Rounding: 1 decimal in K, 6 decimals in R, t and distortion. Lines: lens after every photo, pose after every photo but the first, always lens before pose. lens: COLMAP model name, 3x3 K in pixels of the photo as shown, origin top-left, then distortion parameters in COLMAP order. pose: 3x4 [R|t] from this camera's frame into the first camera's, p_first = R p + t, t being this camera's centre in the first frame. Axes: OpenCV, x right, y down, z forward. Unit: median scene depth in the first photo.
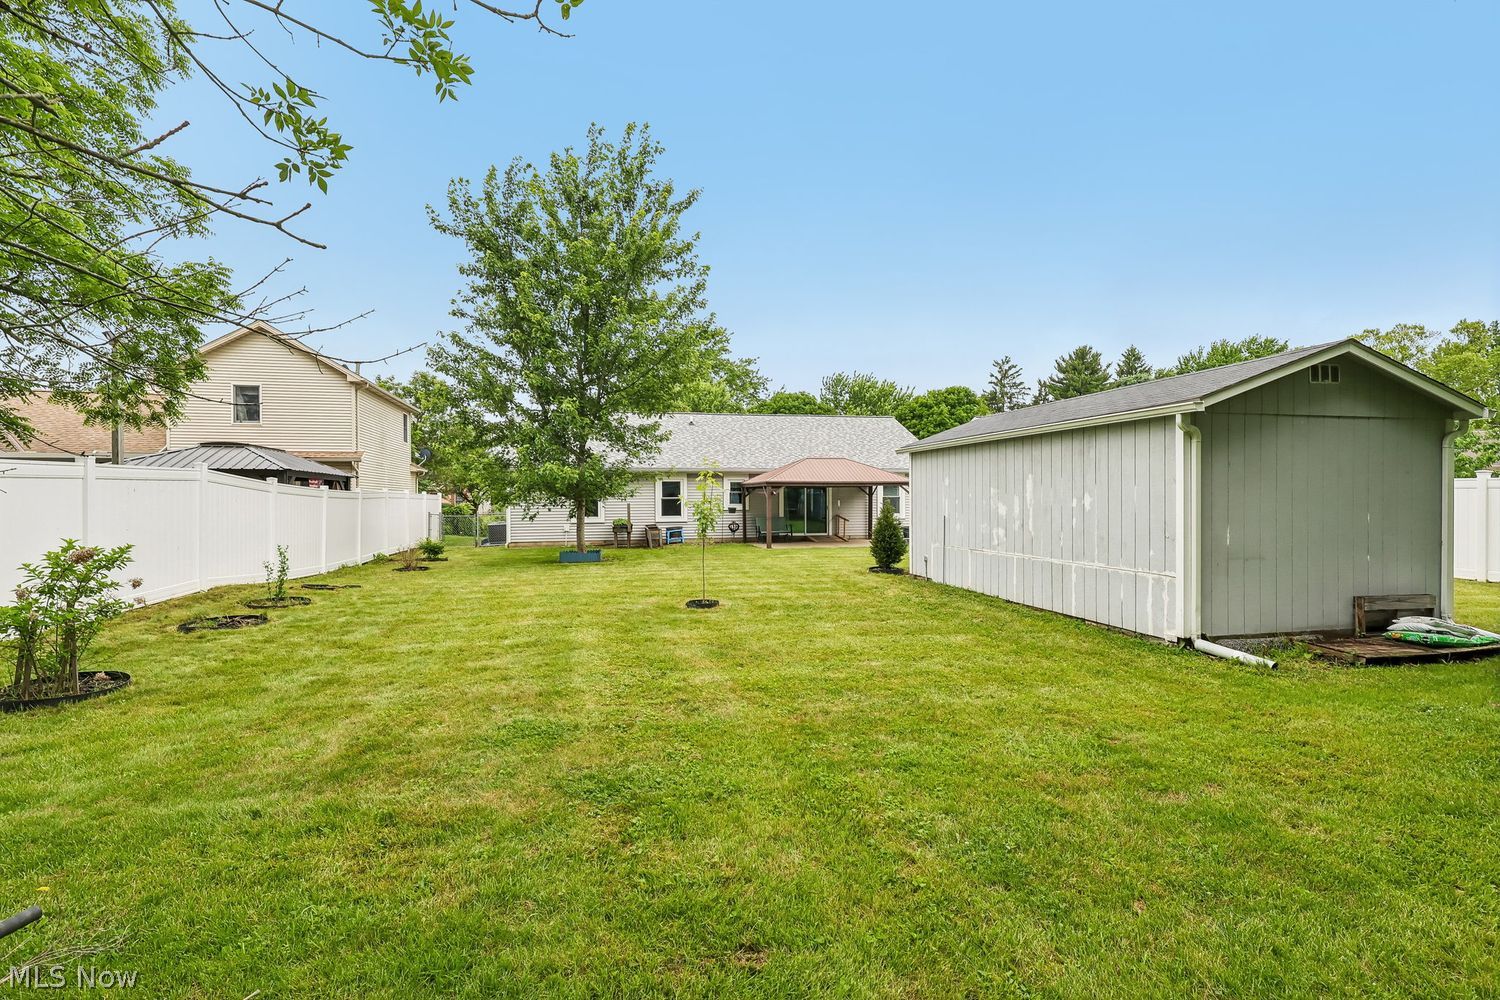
lens RADIAL K [[707.7, 0, 750.0], [0, 707.7, 500.0], [0, 0, 1]] dist [-0.001823, 0.008152]
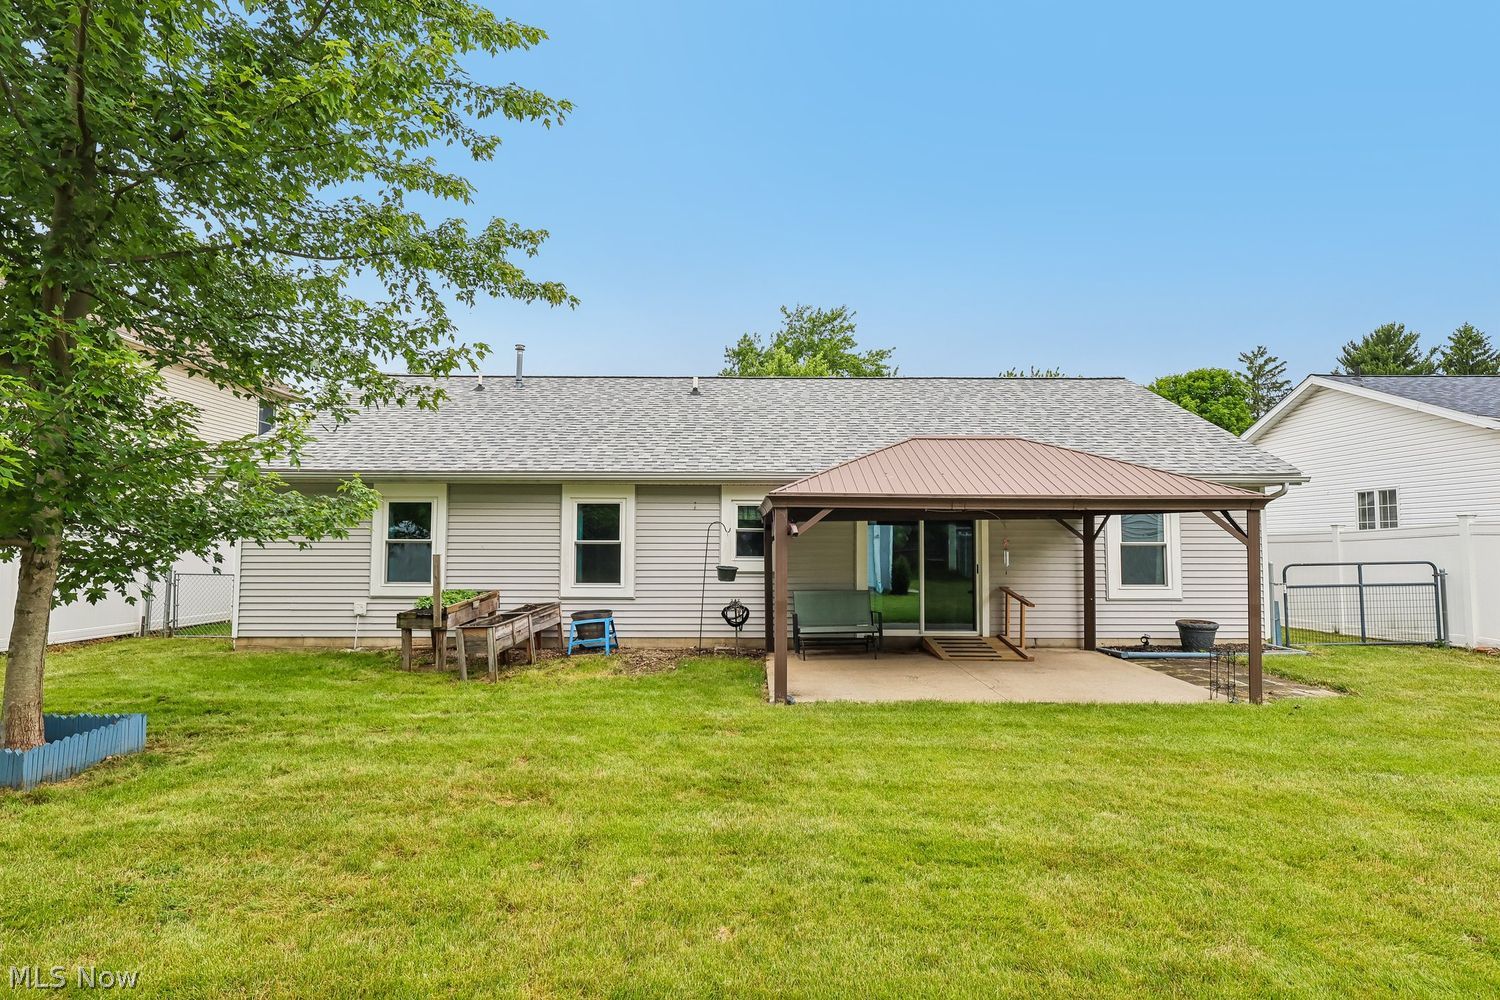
lens RADIAL K [[762.1, 0, 750.0], [0, 762.1, 500.0], [0, 0, 1]] dist [0.001196, 0.000451]
pose [[0.978047, -0.002822, -0.208367, 0.072895], [-0.009361, 0.998304, -0.057459, -0.002135], [0.208175, 0.058148, 0.976362, 0.541999]]
